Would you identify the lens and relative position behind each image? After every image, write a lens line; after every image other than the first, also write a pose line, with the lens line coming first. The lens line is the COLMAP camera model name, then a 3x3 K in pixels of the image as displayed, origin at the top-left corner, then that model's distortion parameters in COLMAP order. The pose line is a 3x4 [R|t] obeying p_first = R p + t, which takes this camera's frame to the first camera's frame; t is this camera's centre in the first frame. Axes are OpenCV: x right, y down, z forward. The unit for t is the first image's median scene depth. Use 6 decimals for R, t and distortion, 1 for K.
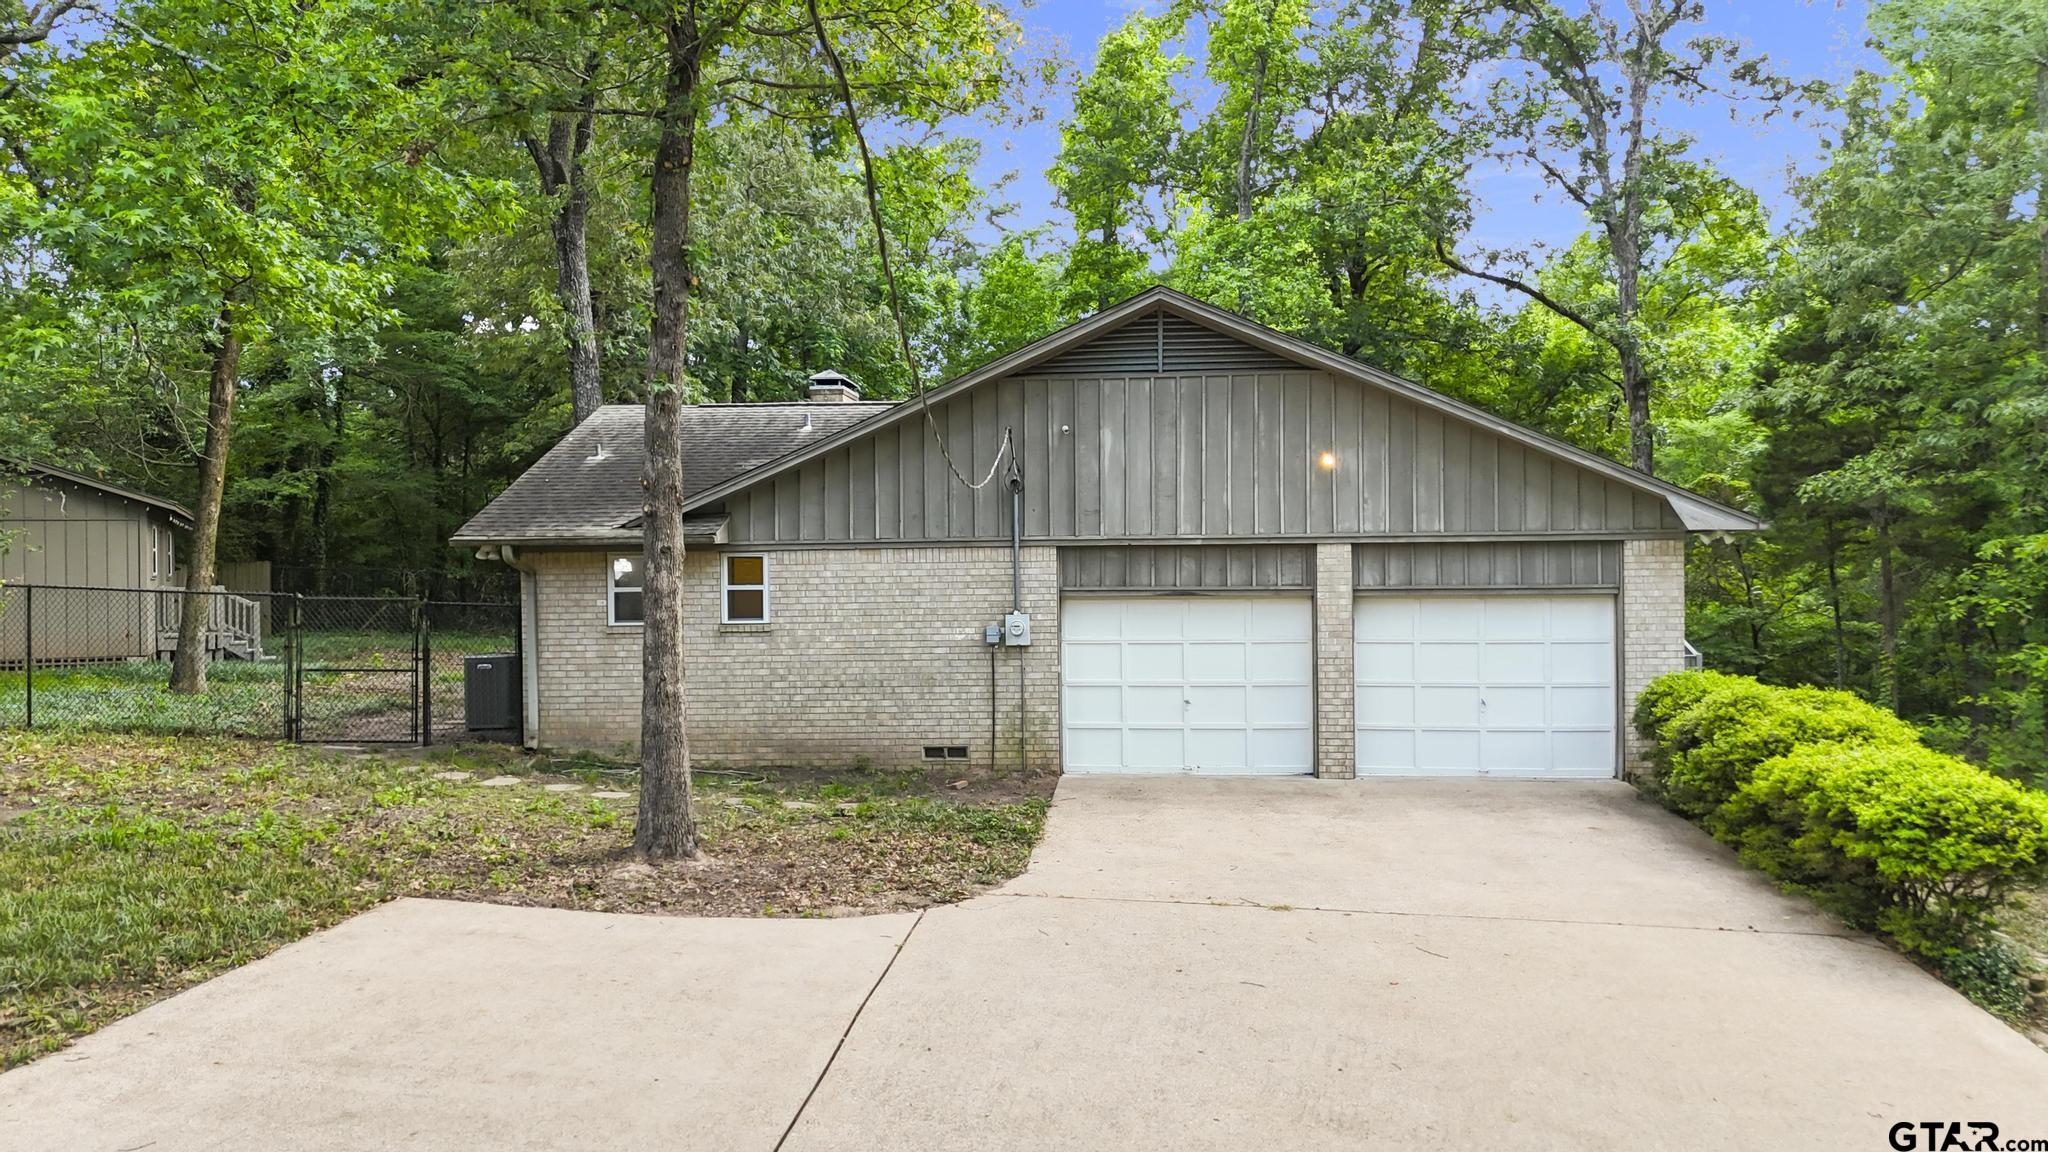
lens RADIAL K [[1558.0, 0, 1016.7], [0, 1558.0, 513.5], [0, 0, 1]] dist [0.079433, -0.078096]
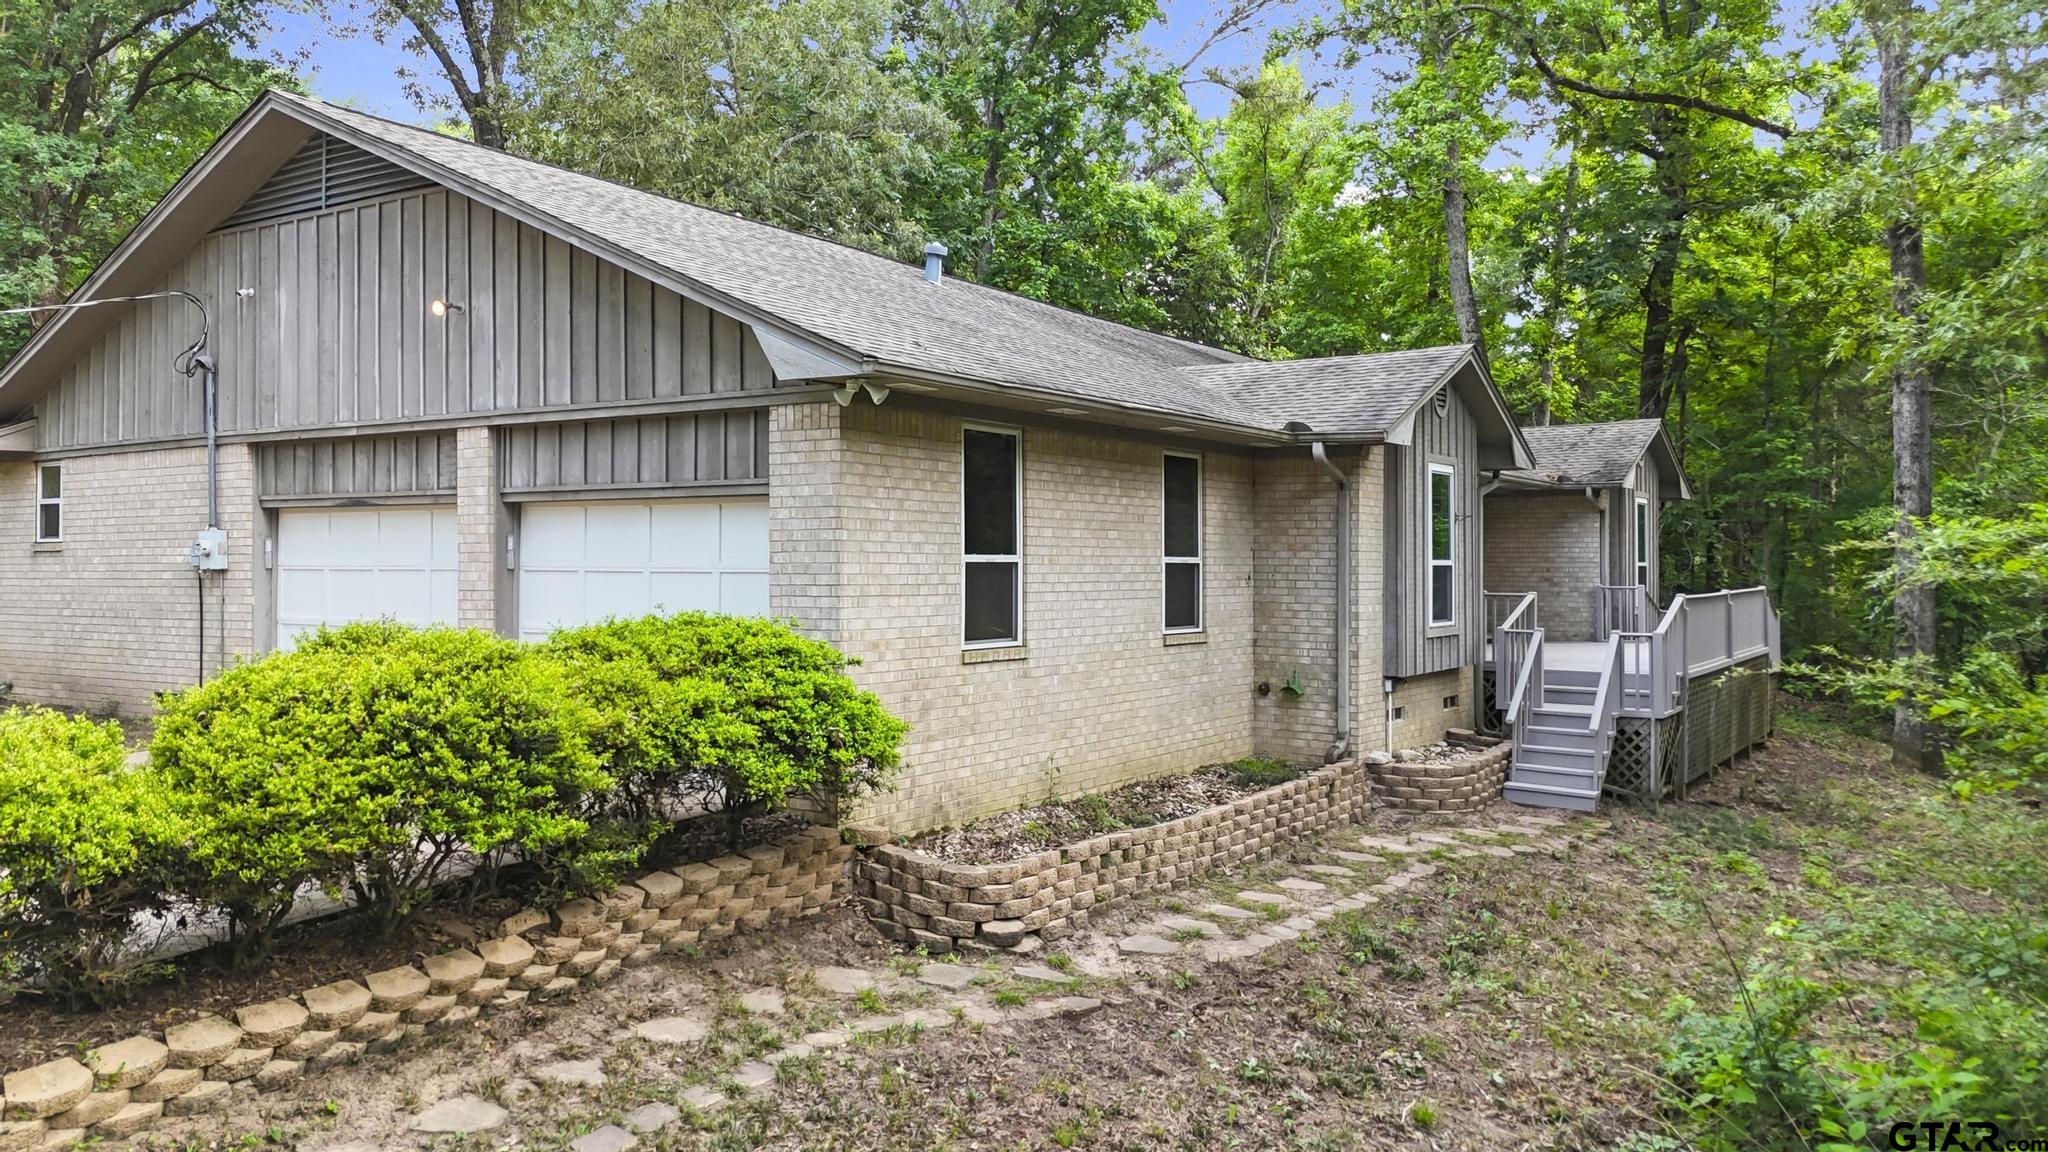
lens RADIAL K [[1558.0, 0, 1016.7], [0, 1558.0, 513.5], [0, 0, 1]] dist [0.079433, -0.078096]
pose [[0.880798, -0.003231, -0.473481, 0.744476], [0.003653, 0.999993, -0.000027, 0.057952], [0.473478, -0.001706, 0.880804, 0.487419]]
